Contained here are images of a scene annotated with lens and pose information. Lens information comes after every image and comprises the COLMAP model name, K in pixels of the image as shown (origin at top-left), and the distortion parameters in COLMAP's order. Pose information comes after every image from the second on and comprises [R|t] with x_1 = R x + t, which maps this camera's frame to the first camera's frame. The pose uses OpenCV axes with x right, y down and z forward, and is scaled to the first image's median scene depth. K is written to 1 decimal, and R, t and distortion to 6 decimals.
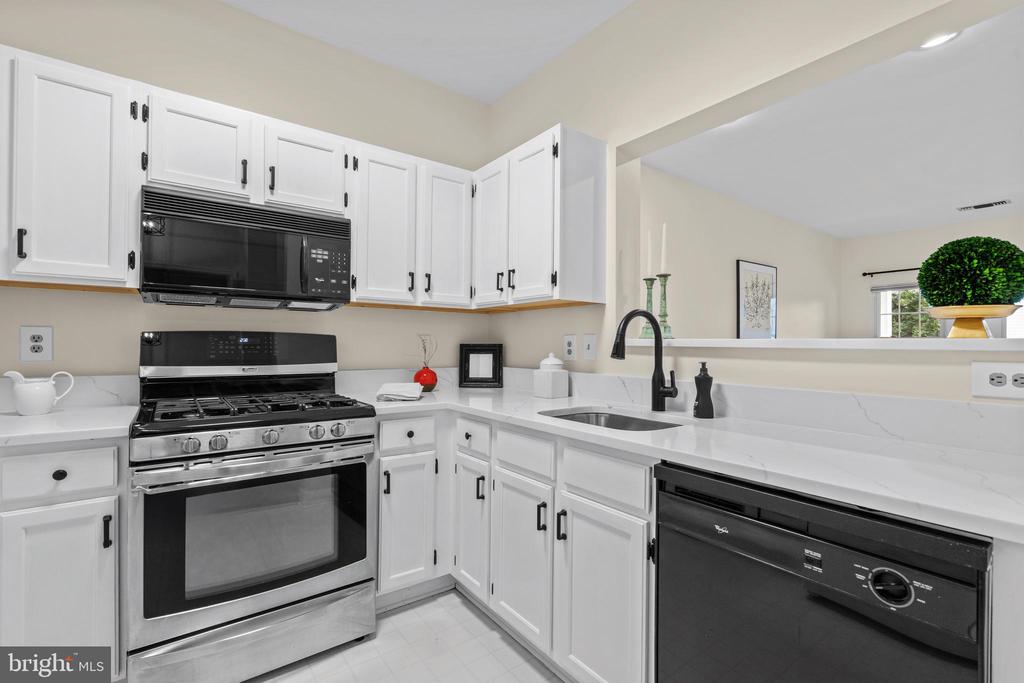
lens RADIAL K [[461.0, 0, 512.0], [0, 461.0, 341.5], [0, 0, 1]] dist [-0.003853, 0.000868]
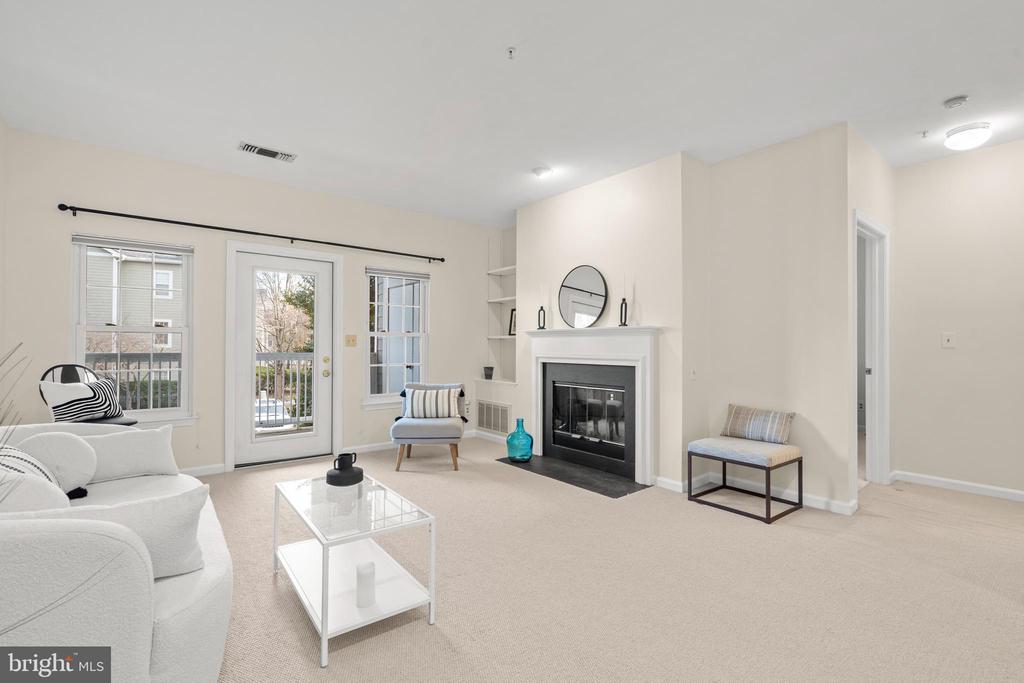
lens RADIAL K [[462.3, 0, 510.7], [0, 462.3, 343.4], [0, 0, 1]] dist [-0.001129, 0.000267]
pose [[-0.037147, -0.000404, 0.999310, 0.707983], [-0.014448, 0.999896, -0.000132, 0.020944], [-0.999205, -0.014443, -0.037149, 1.690830]]
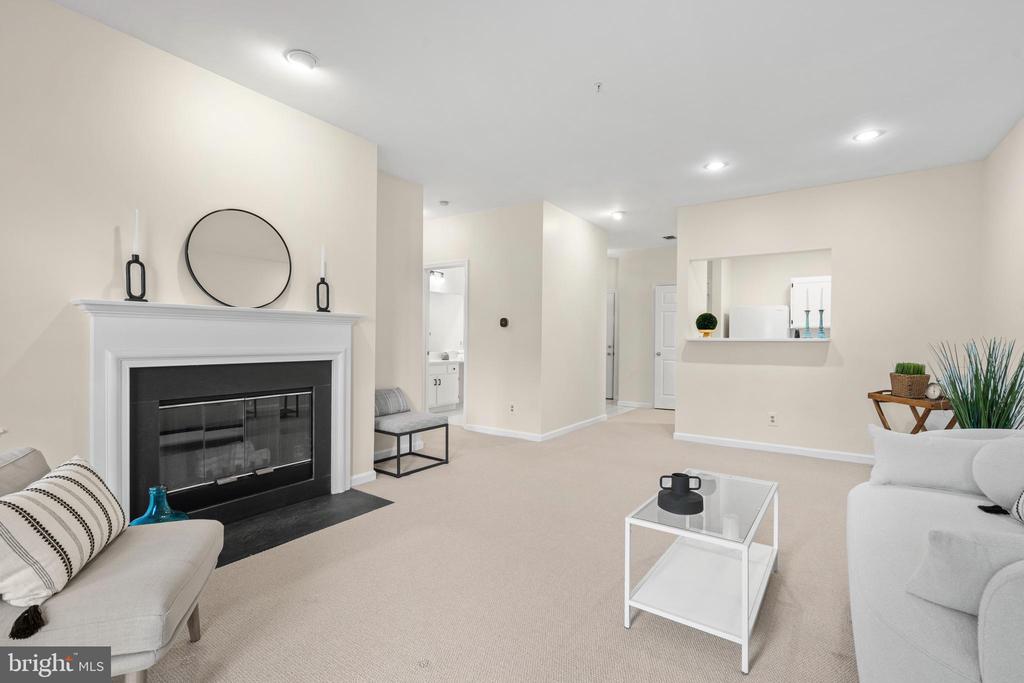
lens RADIAL K [[462.3, 0, 510.7], [0, 462.3, 343.4], [0, 0, 1]] dist [-0.001129, 0.000267]
pose [[-0.946721, -0.011524, -0.321849, 2.737033], [-0.012009, 0.999928, -0.000480, 0.044451], [0.321831, 0.003411, -0.946791, 2.982367]]
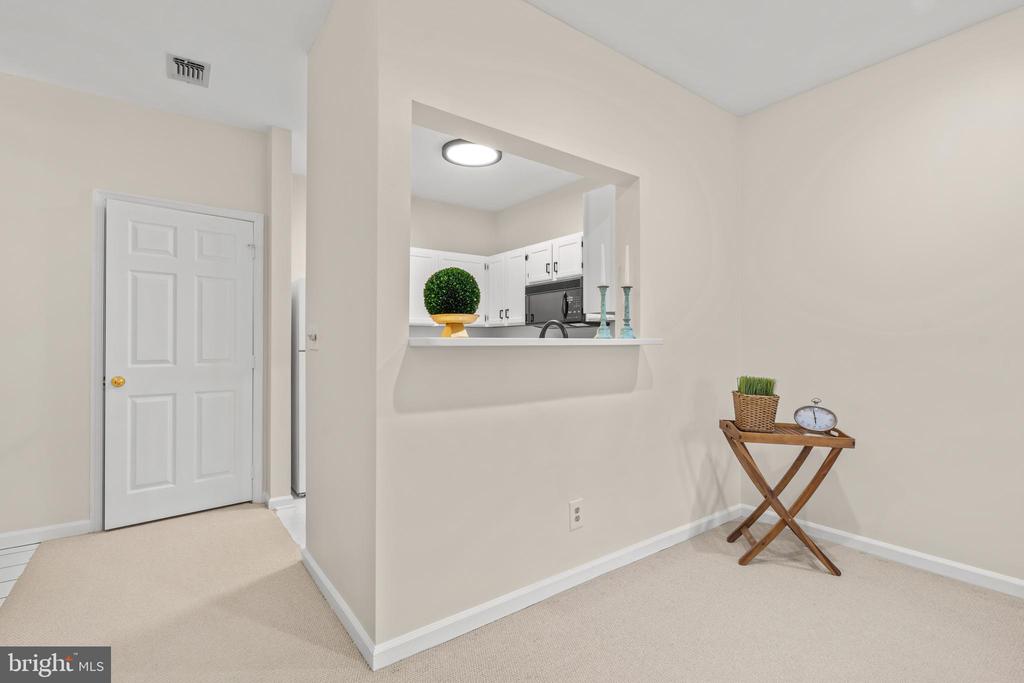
lens RADIAL K [[471.7, 0, 510.2], [0, 471.7, 343.2], [0, 0, 1]] dist [-0.004349, -0.000309]
pose [[-0.003036, -0.013291, -0.999907, 1.729731], [0.008250, 0.999877, -0.013316, 0.023412], [0.999961, -0.008290, -0.002926, 0.831085]]
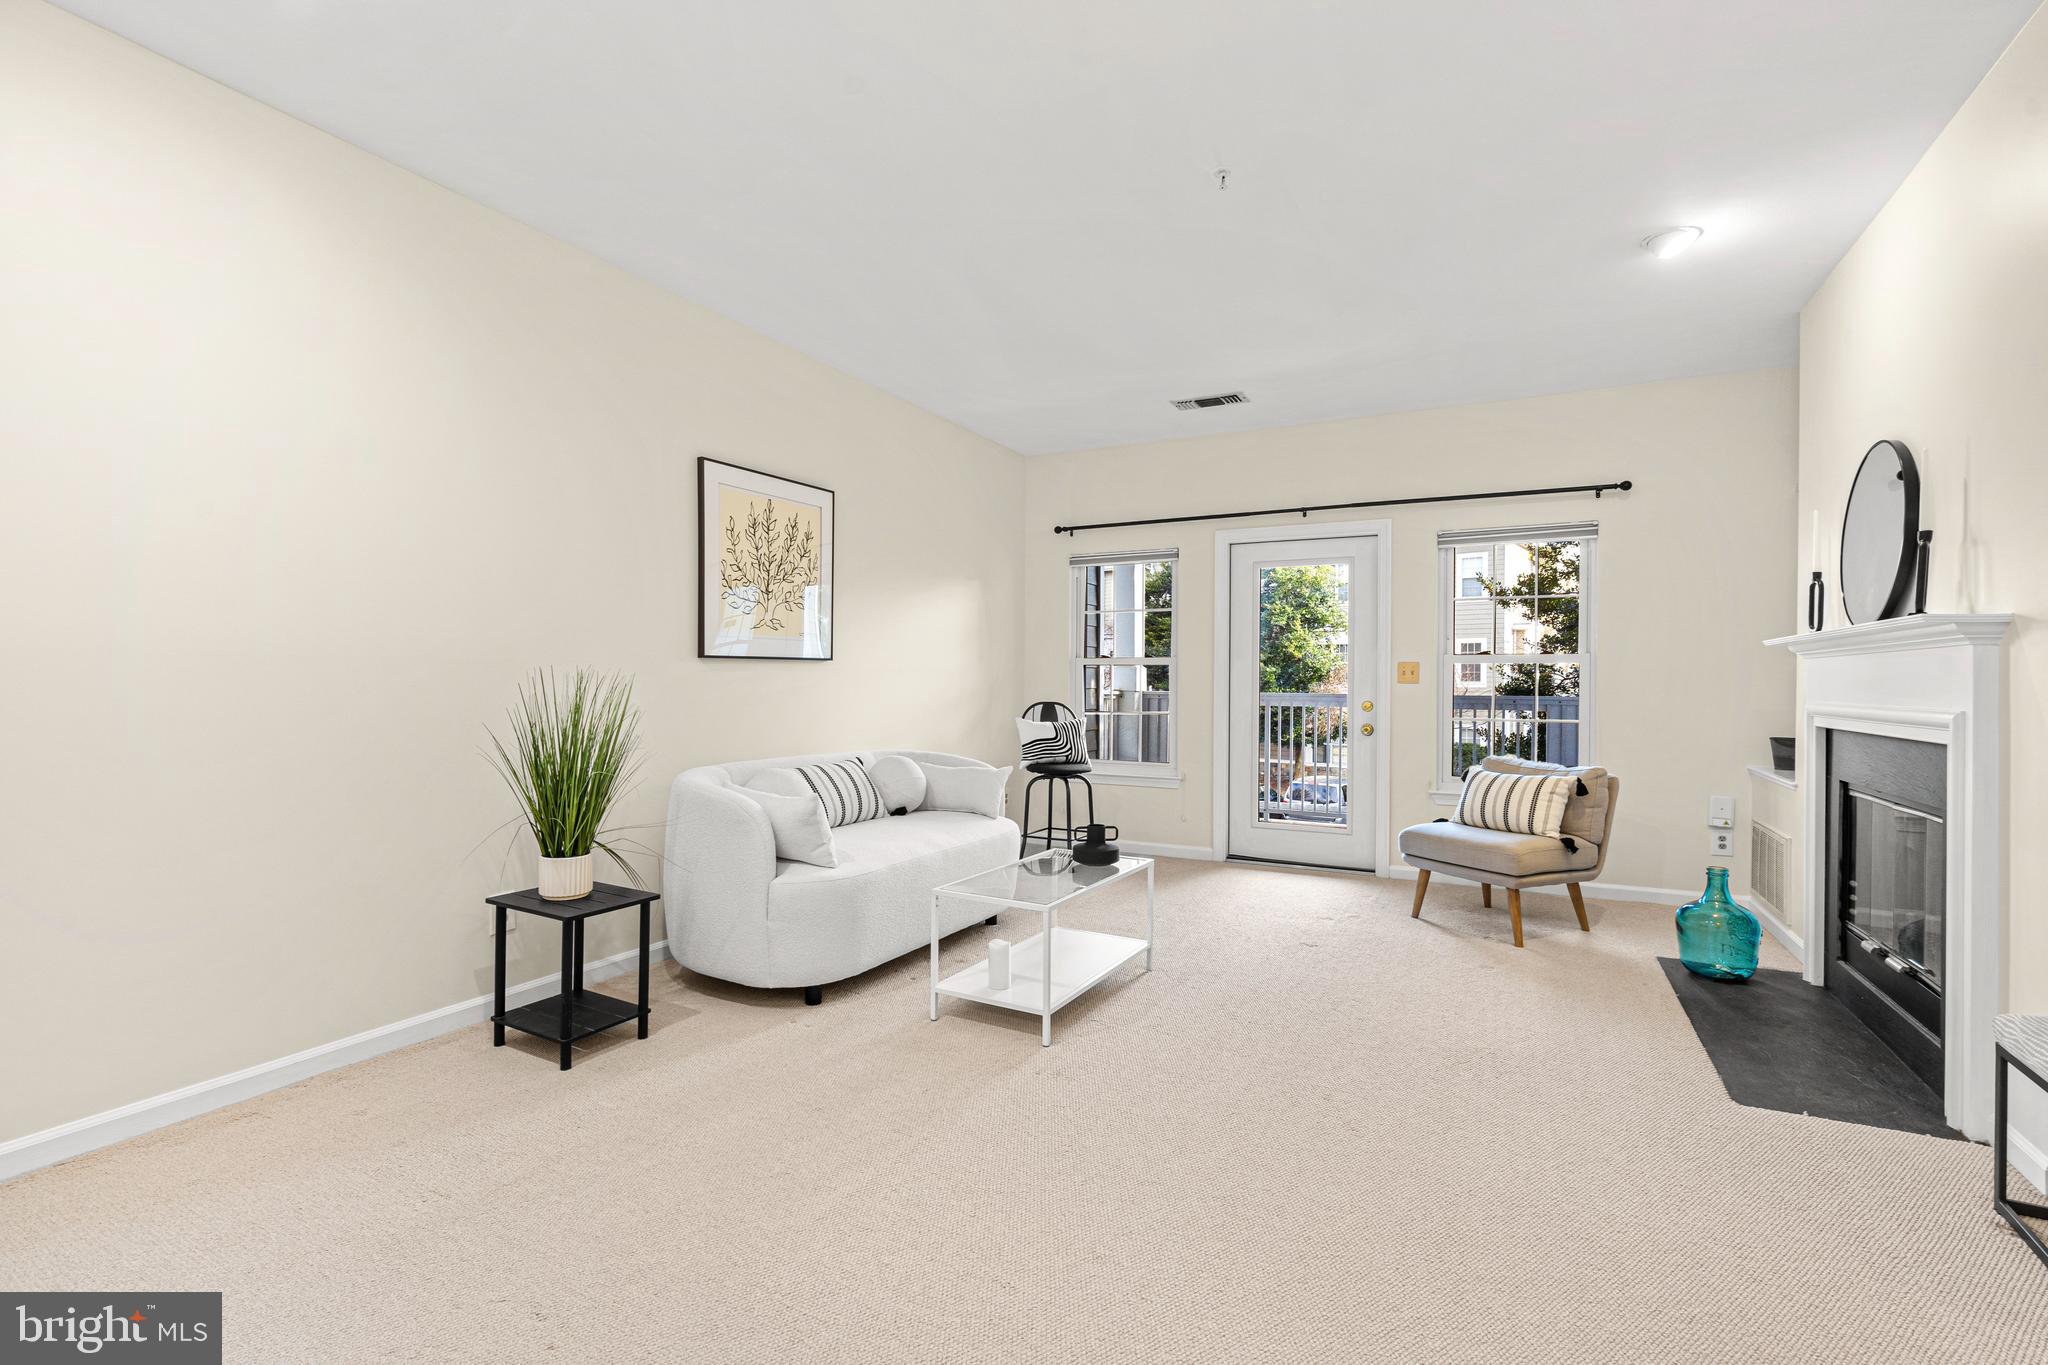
lens RADIAL K [[928.1, 0, 1020.5], [0, 928.1, 680.5], [0, 0, 1]] dist [-0.000981, 0.000114]
pose [[0.902466, -0.001532, 0.430759, 1.037863], [-0.003665, 0.999930, 0.011235, 0.014592], [-0.430746, -0.011717, 0.902397, 0.411873]]
